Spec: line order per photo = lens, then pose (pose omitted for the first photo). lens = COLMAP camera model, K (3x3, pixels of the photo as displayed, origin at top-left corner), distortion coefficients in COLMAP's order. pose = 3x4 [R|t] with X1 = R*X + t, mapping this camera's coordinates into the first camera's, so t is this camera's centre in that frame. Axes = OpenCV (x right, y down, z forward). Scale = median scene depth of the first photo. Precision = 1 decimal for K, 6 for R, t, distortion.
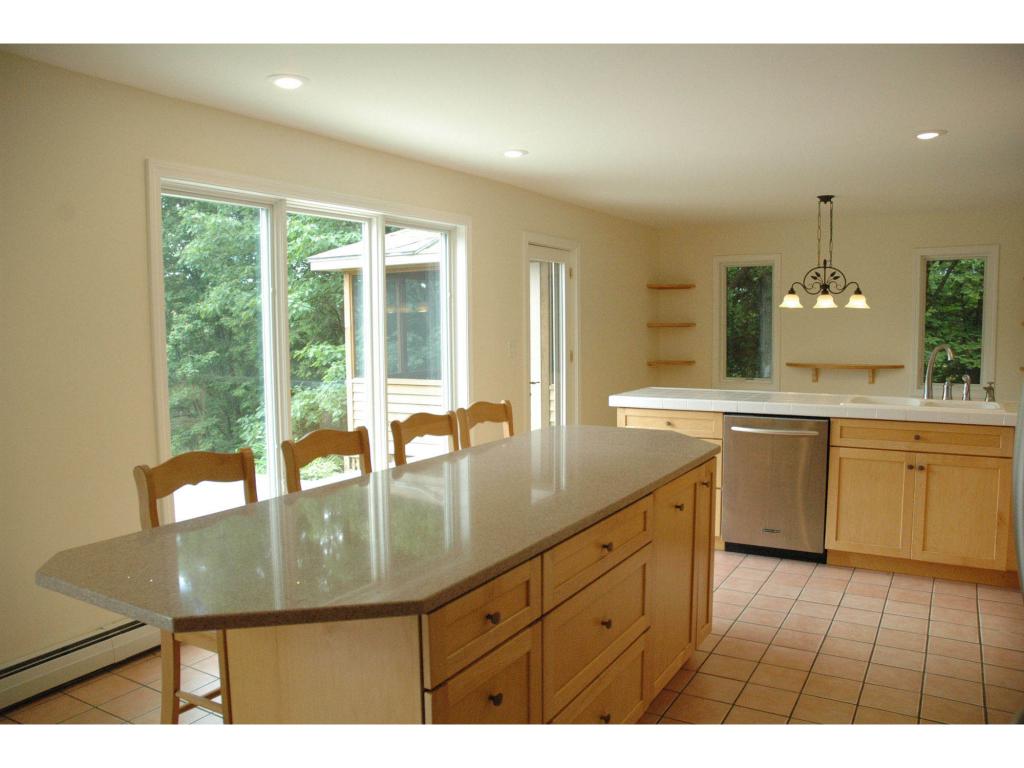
lens RADIAL K [[789.2, 0, 512.0], [0, 789.2, 384.0], [0, 0, 1]] dist [-0.082443, 0.002778]
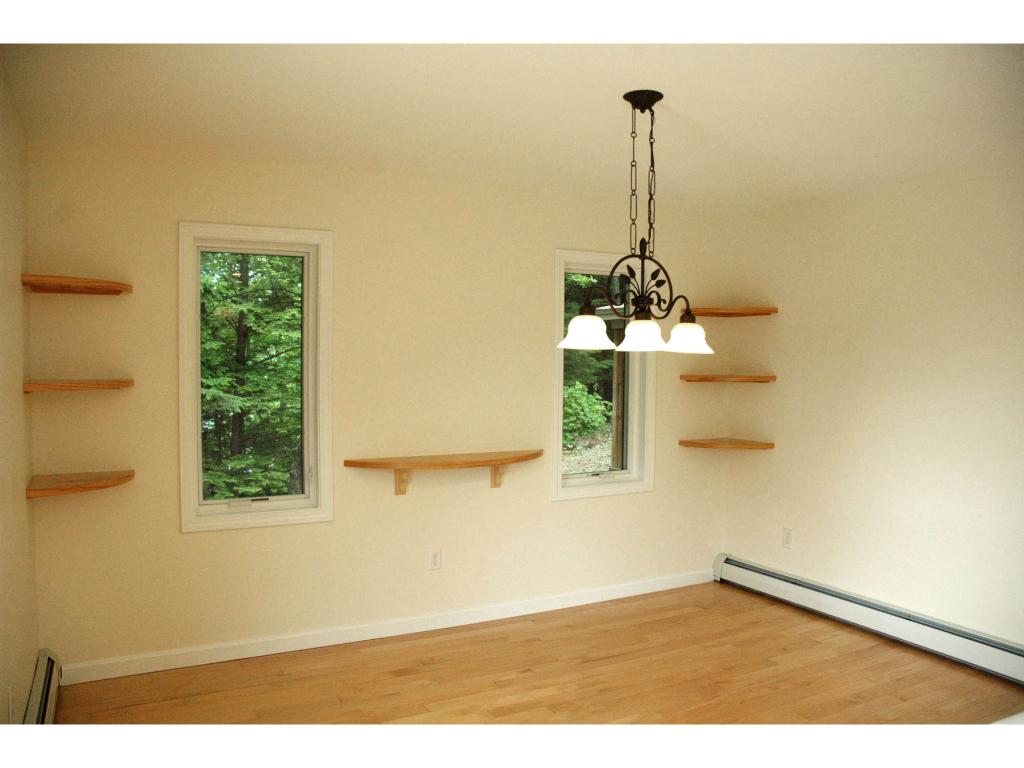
lens RADIAL K [[789.2, 0, 512.0], [0, 789.2, 384.0], [0, 0, 1]] dist [-0.082443, 0.002778]
pose [[0.521206, -0.005509, 0.853413, -0.012770], [0.056064, 0.998040, -0.027798, -0.070821], [-0.851587, 0.062334, 0.520493, 0.838060]]
